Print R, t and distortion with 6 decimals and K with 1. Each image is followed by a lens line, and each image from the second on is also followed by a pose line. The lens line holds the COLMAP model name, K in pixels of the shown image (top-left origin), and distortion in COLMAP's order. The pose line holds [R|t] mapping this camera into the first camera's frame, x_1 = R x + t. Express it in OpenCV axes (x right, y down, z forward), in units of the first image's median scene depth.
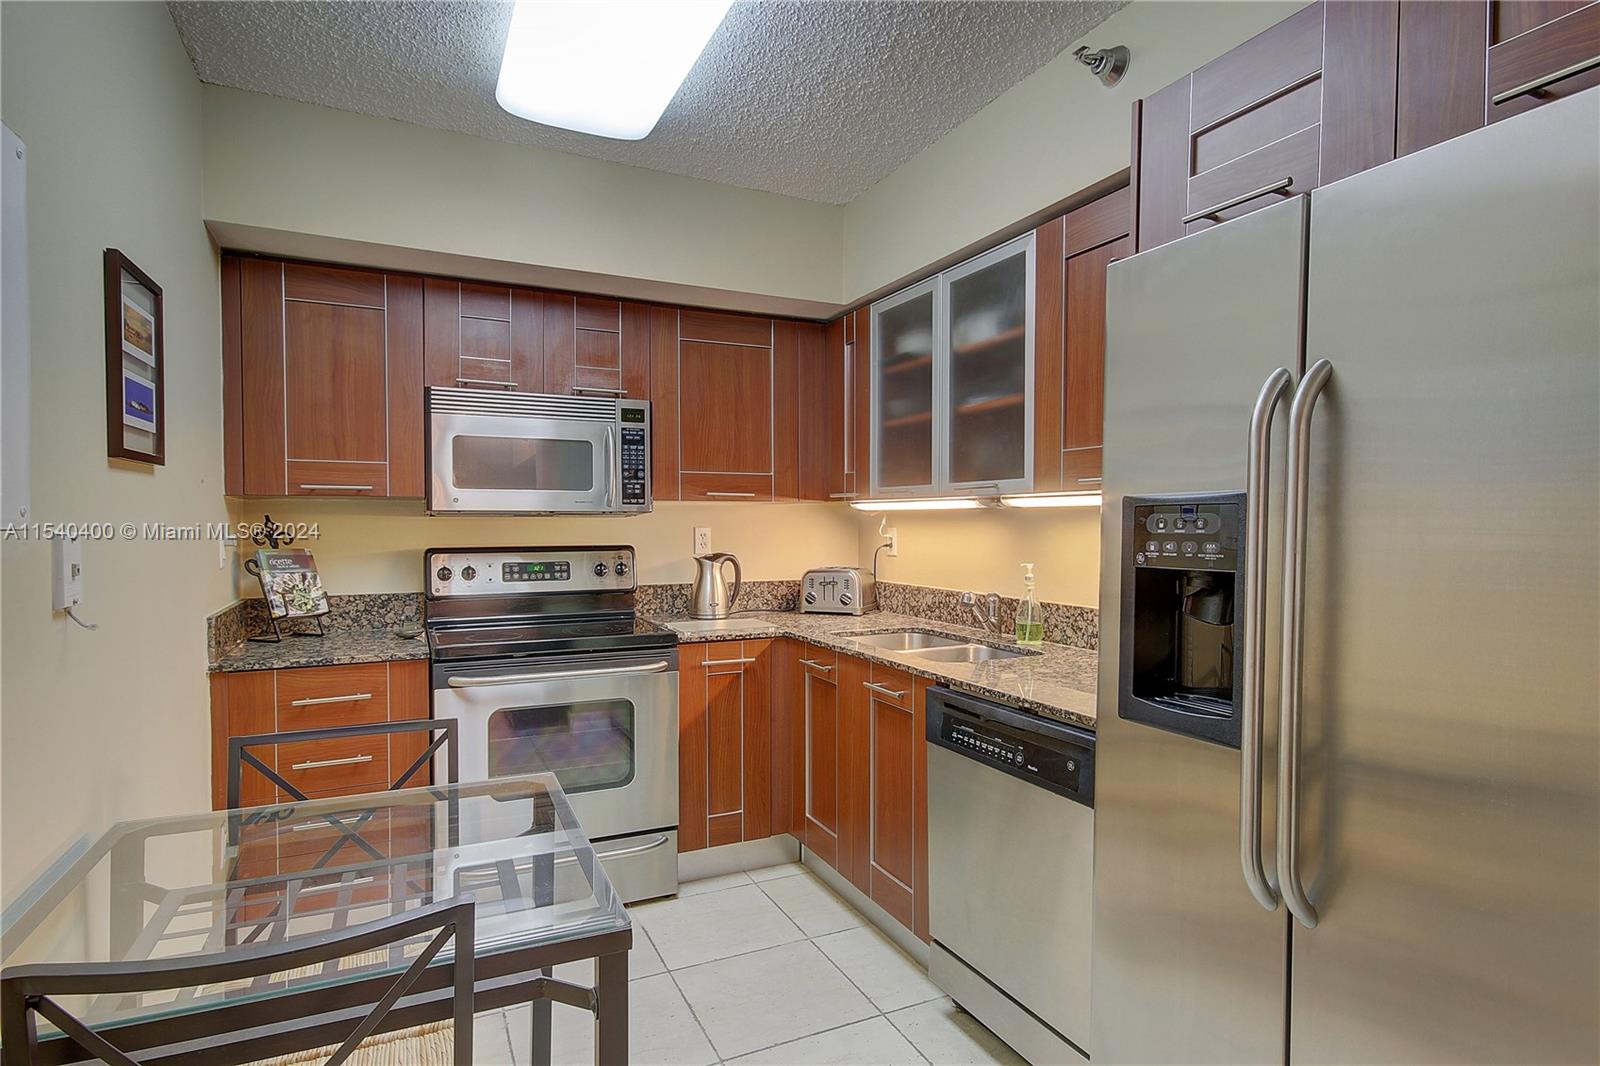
lens RADIAL K [[837.4, 0, 800.9], [0, 837.4, 538.5], [0, 0, 1]] dist [0.007044, 0.000885]
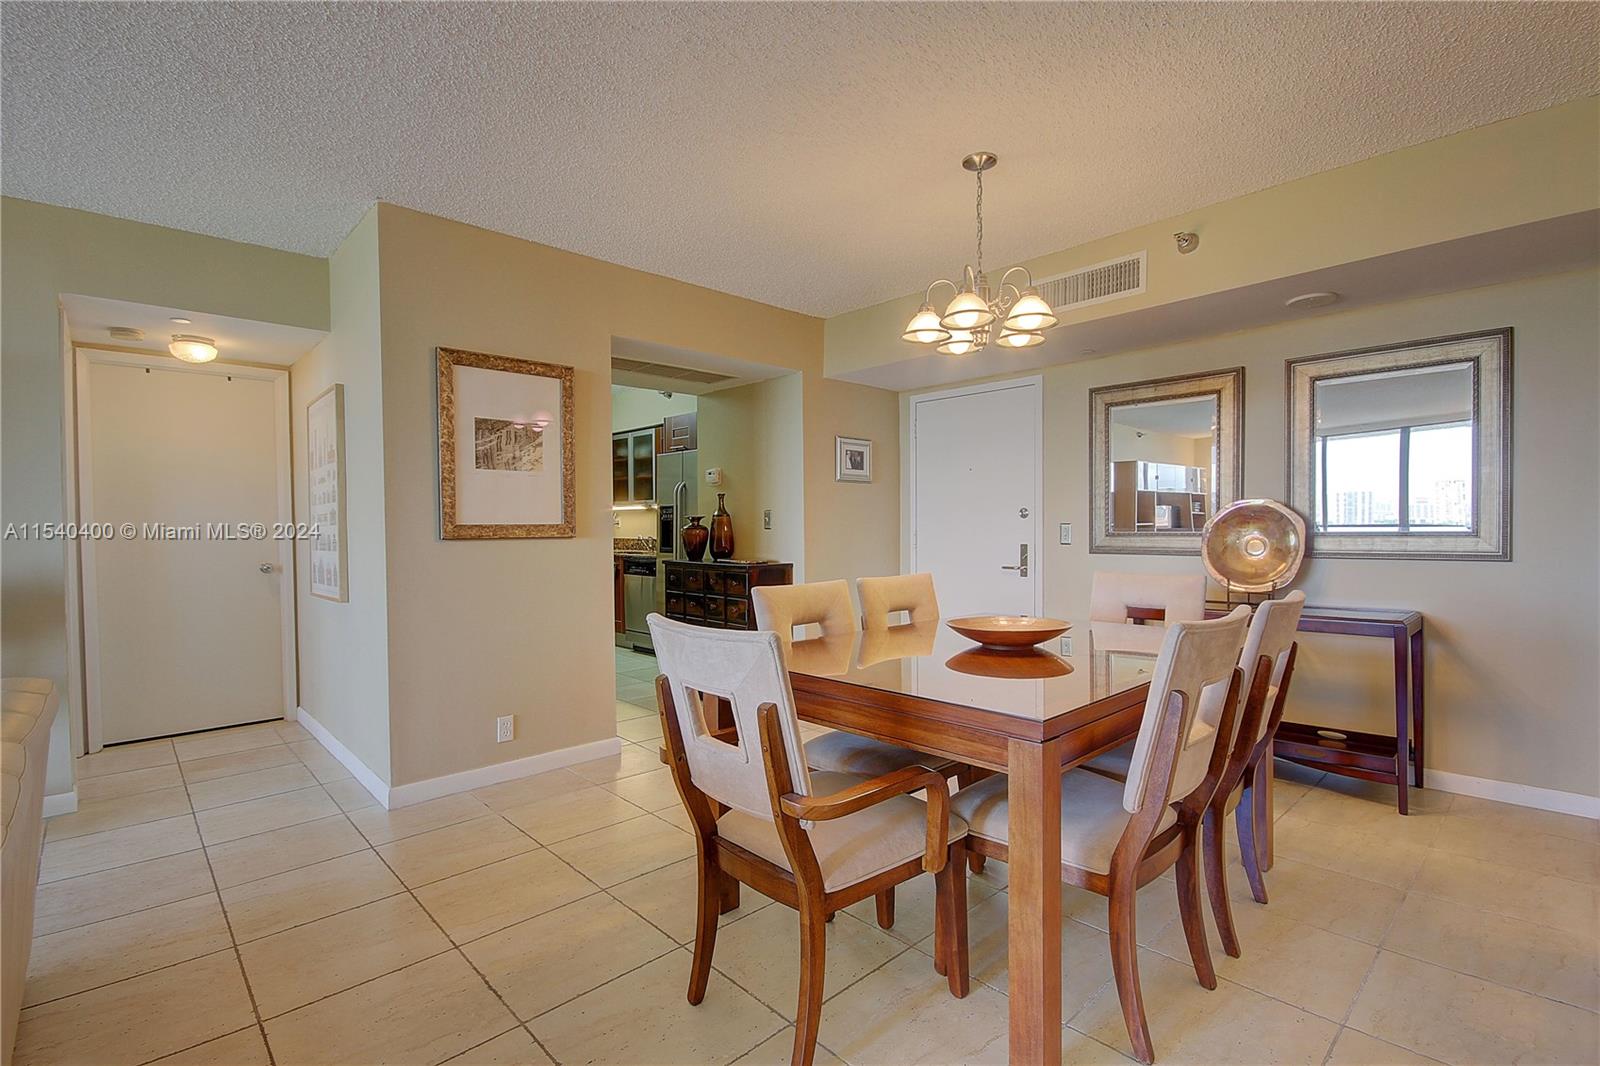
lens RADIAL K [[740.9, 0, 801.1], [0, 740.9, 534.2], [0, 0, 1]] dist [0.001193, -0.000325]
pose [[0.951626, -0.002397, 0.307249, -0.067971], [0.004748, 0.999965, -0.006903, 0.074957], [-0.307222, 0.008028, 0.951604, -1.662355]]
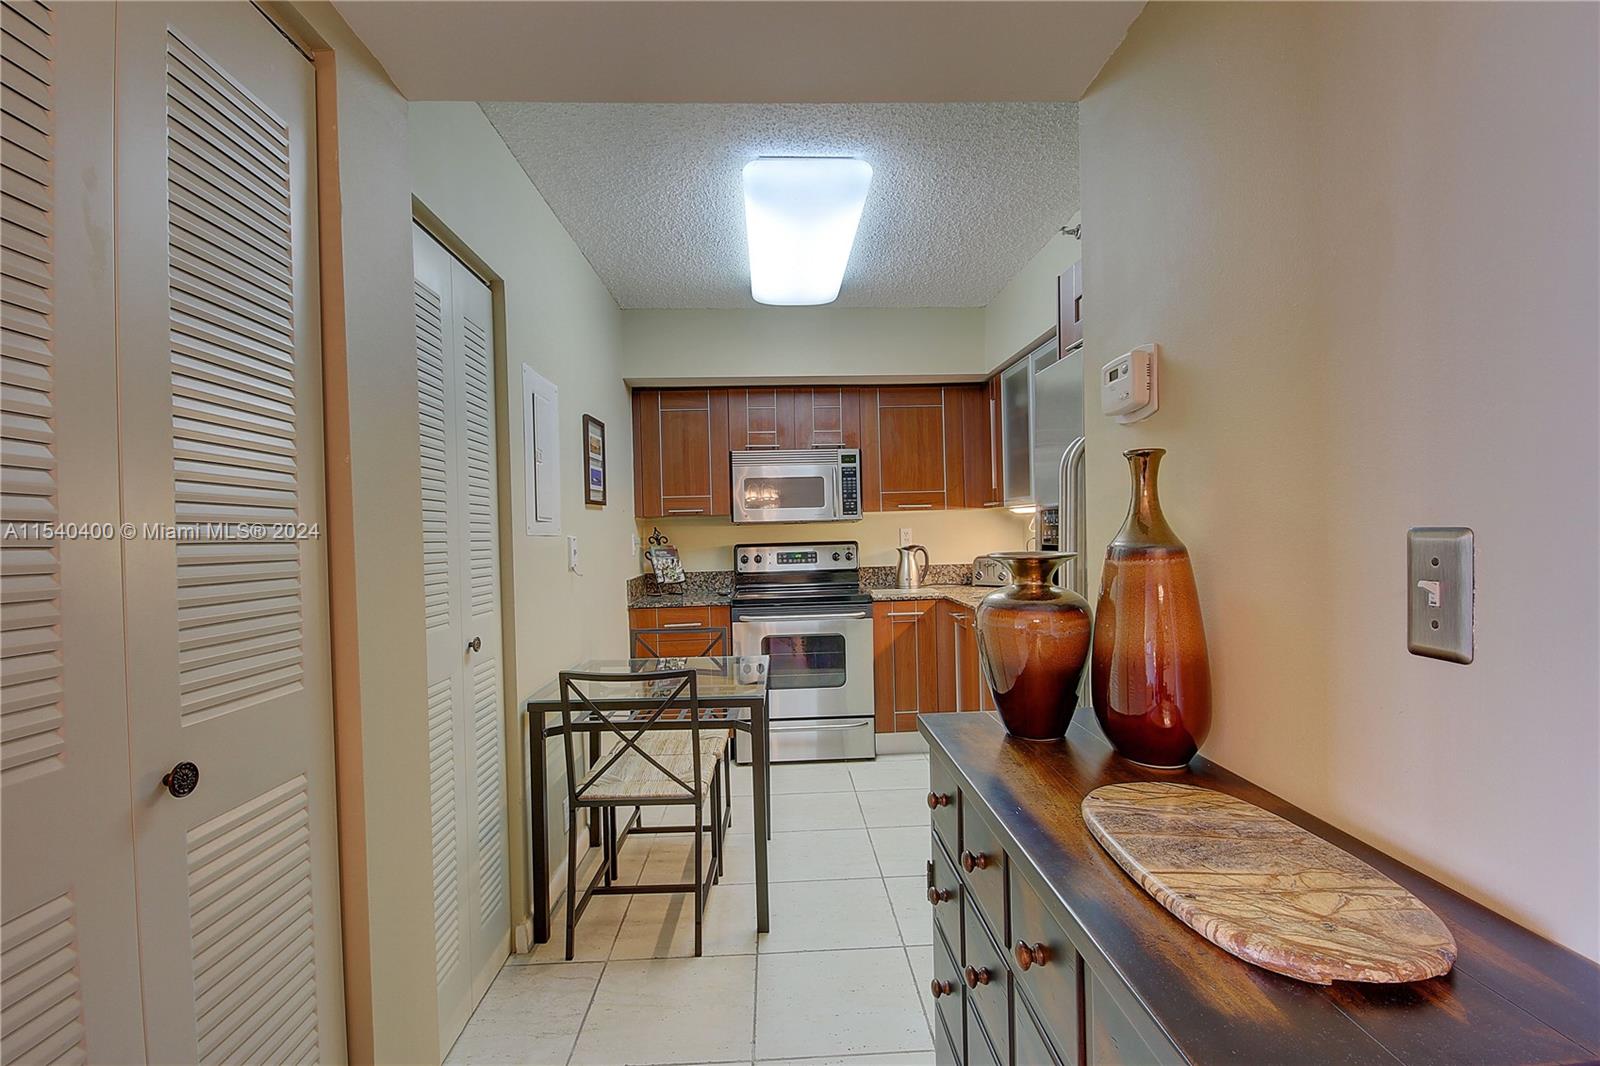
lens RADIAL K [[740.9, 0, 802.7], [0, 740.9, 536.8], [0, 0, 1]] dist [0.001193, -0.000325]
pose [[0.919018, -0.019605, -0.393729, 0.281362], [0.018495, 0.999807, -0.006613, 0.008794], [0.393782, -0.001205, 0.919203, -0.340438]]
